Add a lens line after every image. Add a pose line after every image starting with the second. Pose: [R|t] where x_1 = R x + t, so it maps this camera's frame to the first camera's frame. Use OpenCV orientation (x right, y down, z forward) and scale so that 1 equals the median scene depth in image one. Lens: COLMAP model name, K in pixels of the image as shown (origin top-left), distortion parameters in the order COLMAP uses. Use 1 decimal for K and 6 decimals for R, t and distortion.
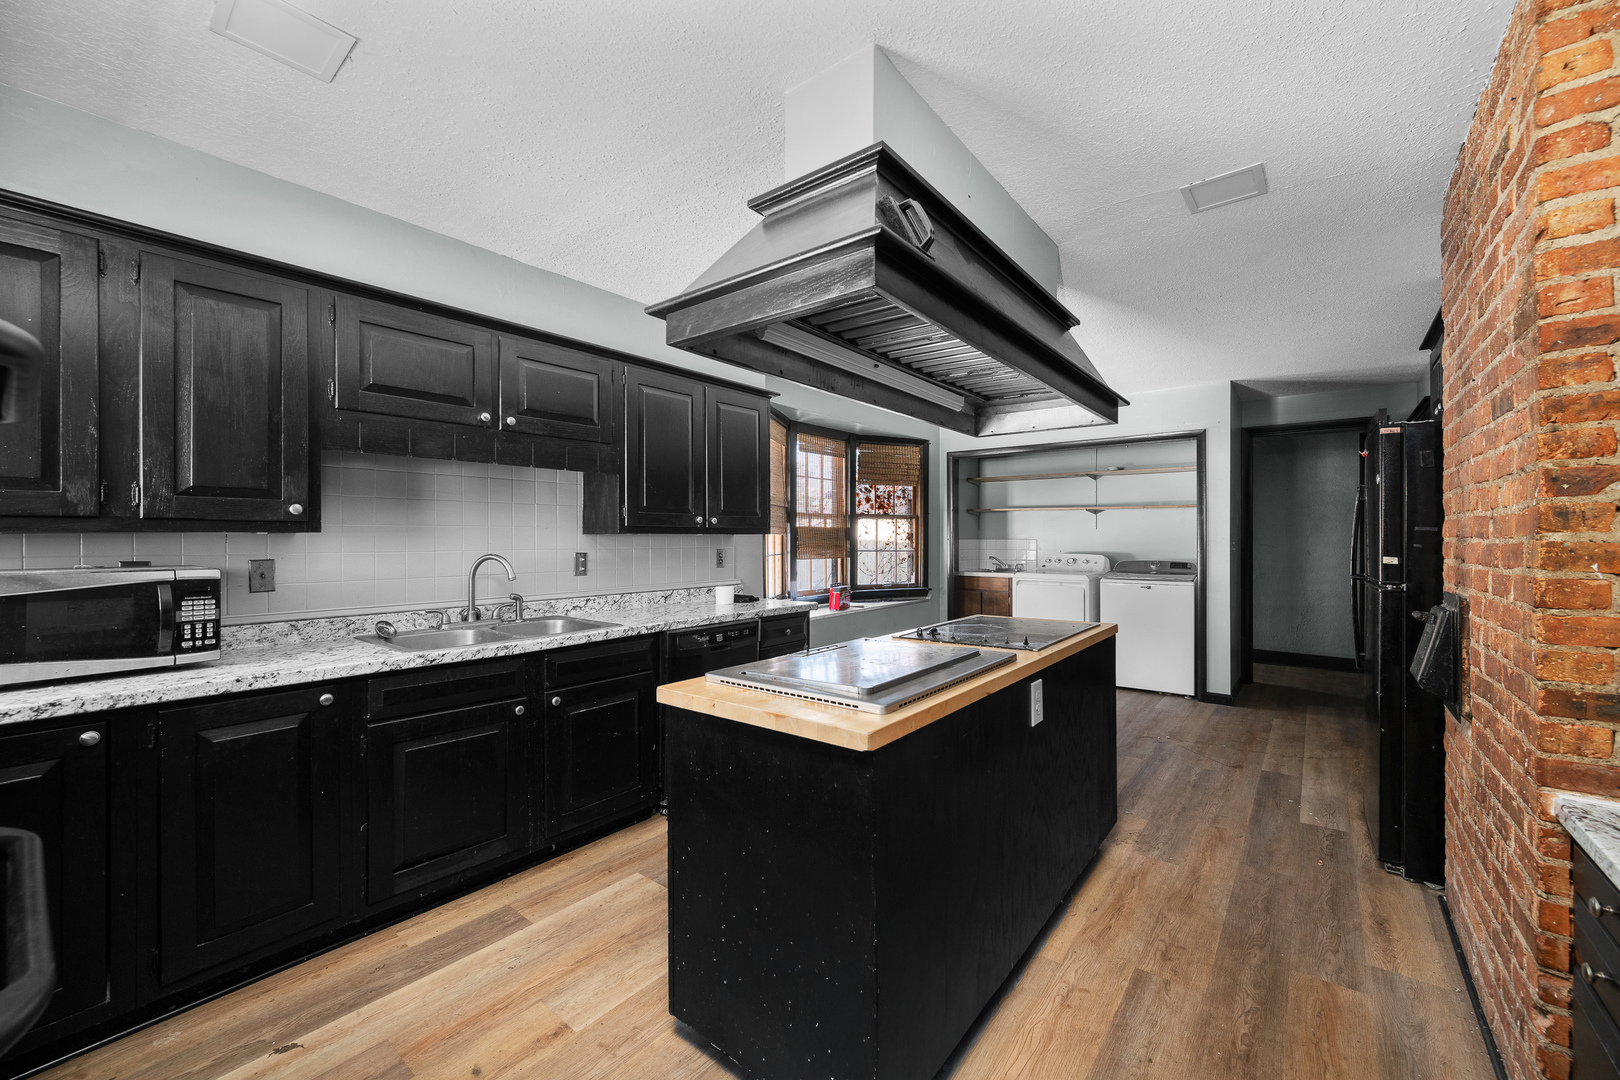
lens RADIAL K [[648.2, 0, 811.0], [0, 648.2, 546.1], [0, 0, 1]] dist [-0.000952, -0.000067]
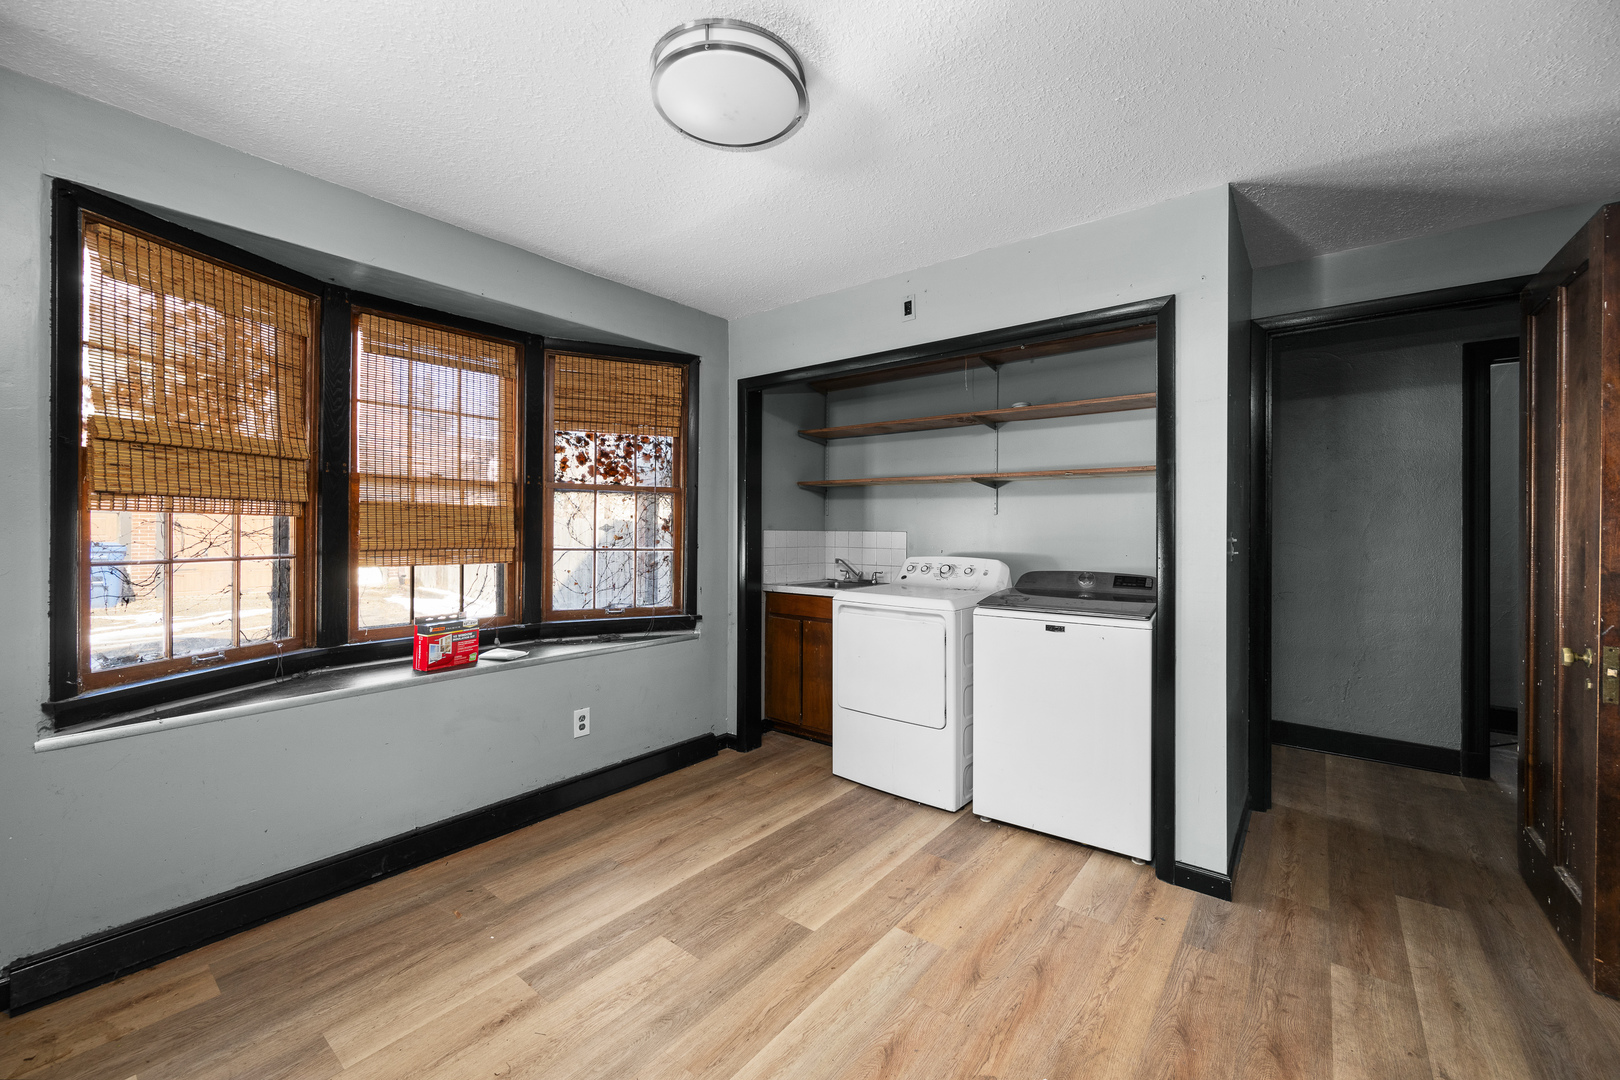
lens RADIAL K [[640.9, 0, 809.6], [0, 640.9, 530.6], [0, 0, 1]] dist [-0.001196, 0.000187]
pose [[0.999896, 0.006812, -0.012731, 0.296667], [-0.006989, 0.999879, -0.013904, -0.002664], [0.012635, 0.013991, 0.999822, 0.450328]]
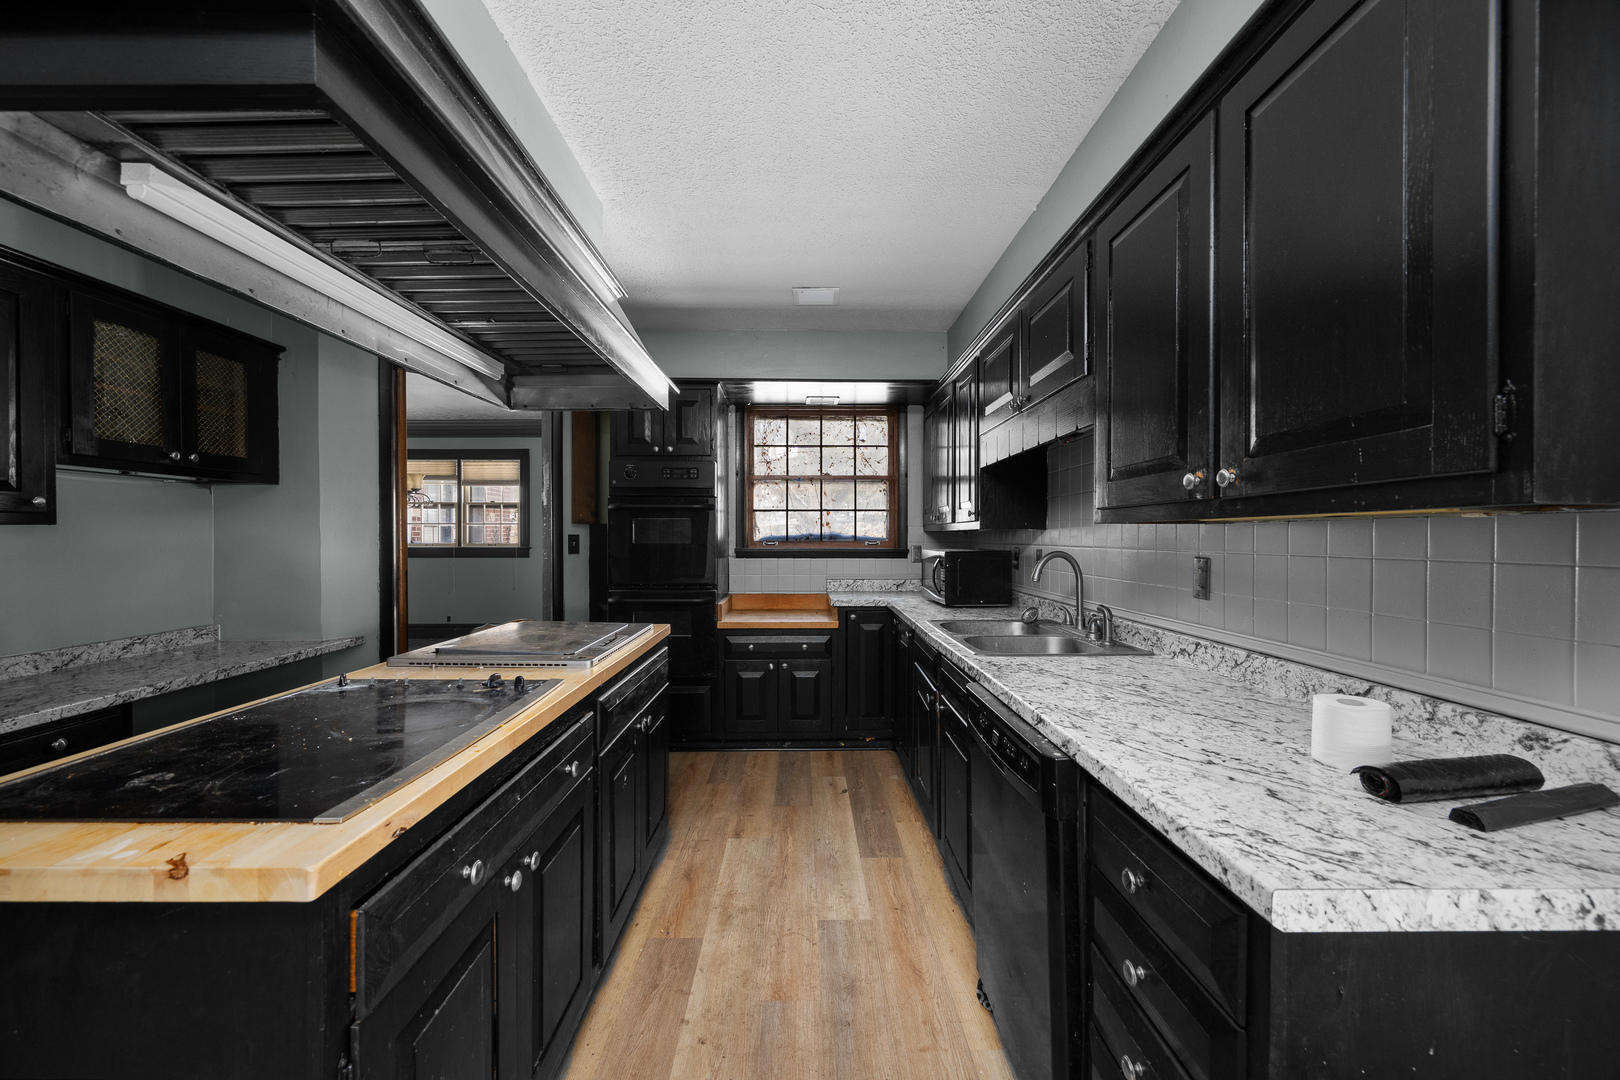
lens RADIAL K [[638.3, 0, 811.2], [0, 638.3, 547.6], [0, 0, 1]] dist [-0.000290, -0.000115]
pose [[-0.773226, 0.014572, -0.633964, 0.135660], [-0.005564, 0.999542, 0.029761, -0.006608], [0.634107, 0.026539, -0.772790, 0.666753]]
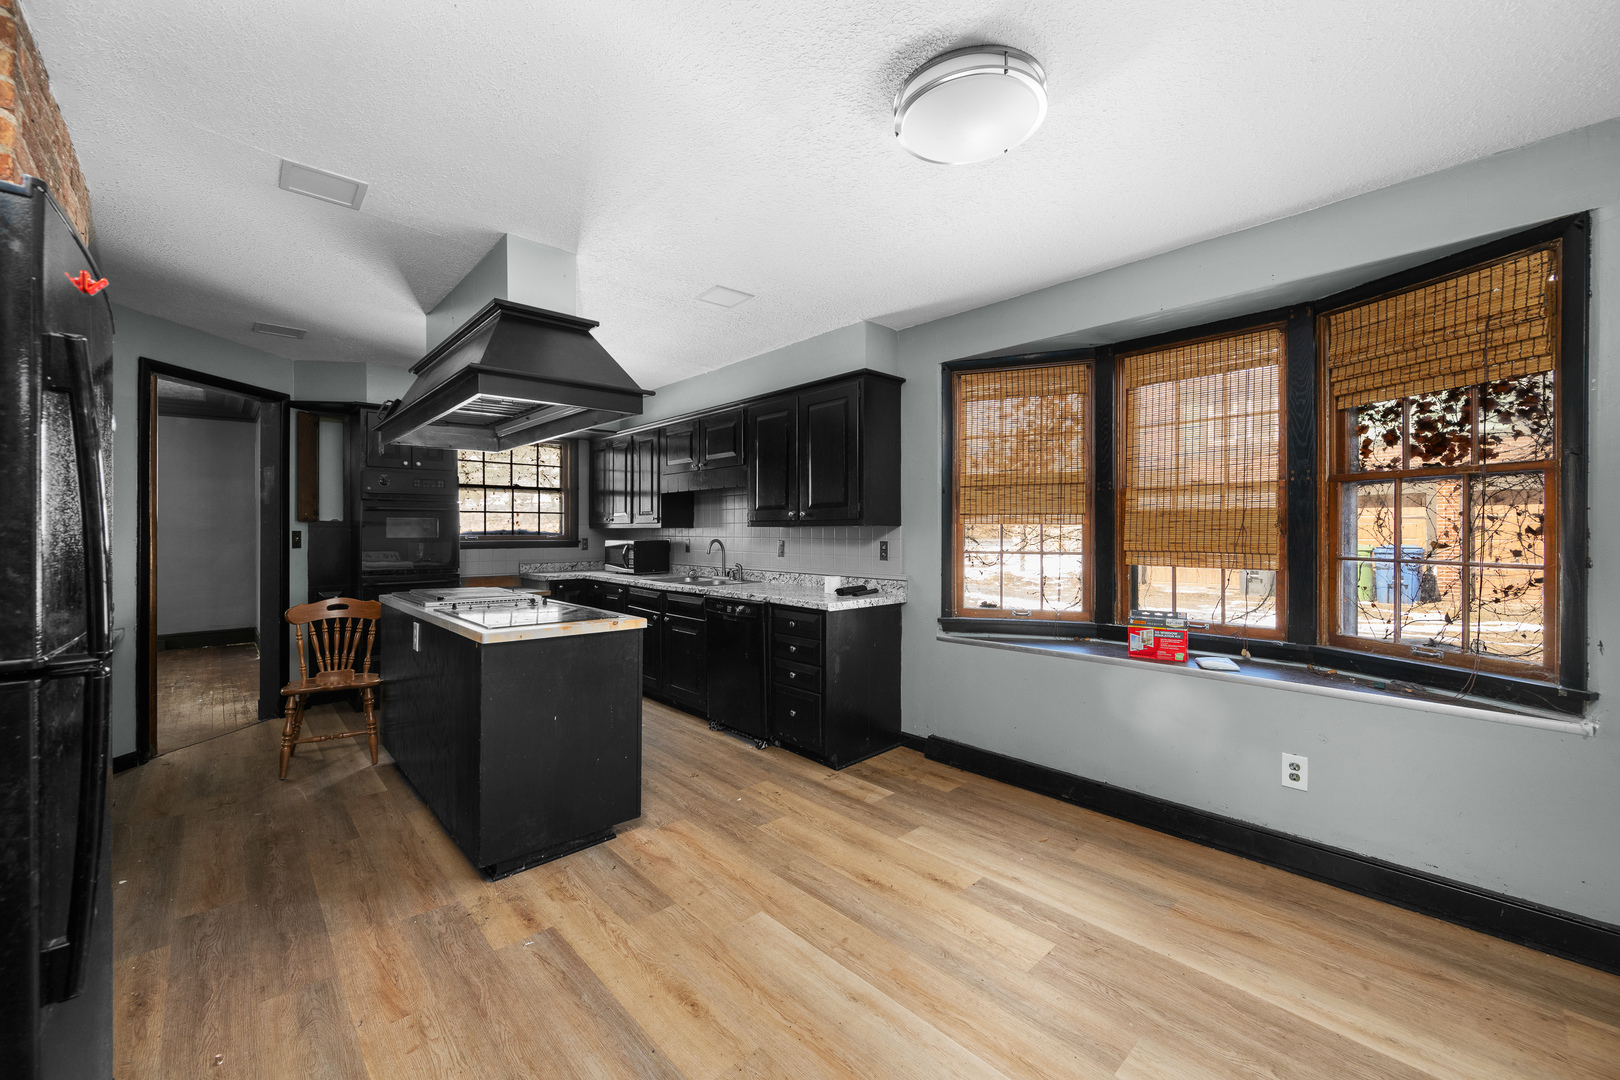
lens RADIAL K [[640.9, 0, 809.6], [0, 640.9, 530.6], [0, 0, 1]] dist [-0.001196, 0.000187]
pose [[-0.155782, 0.003587, -0.987785, 0.557296], [-0.010969, 0.999925, 0.005361, -0.009895], [0.987731, 0.011670, -0.155731, 0.704378]]
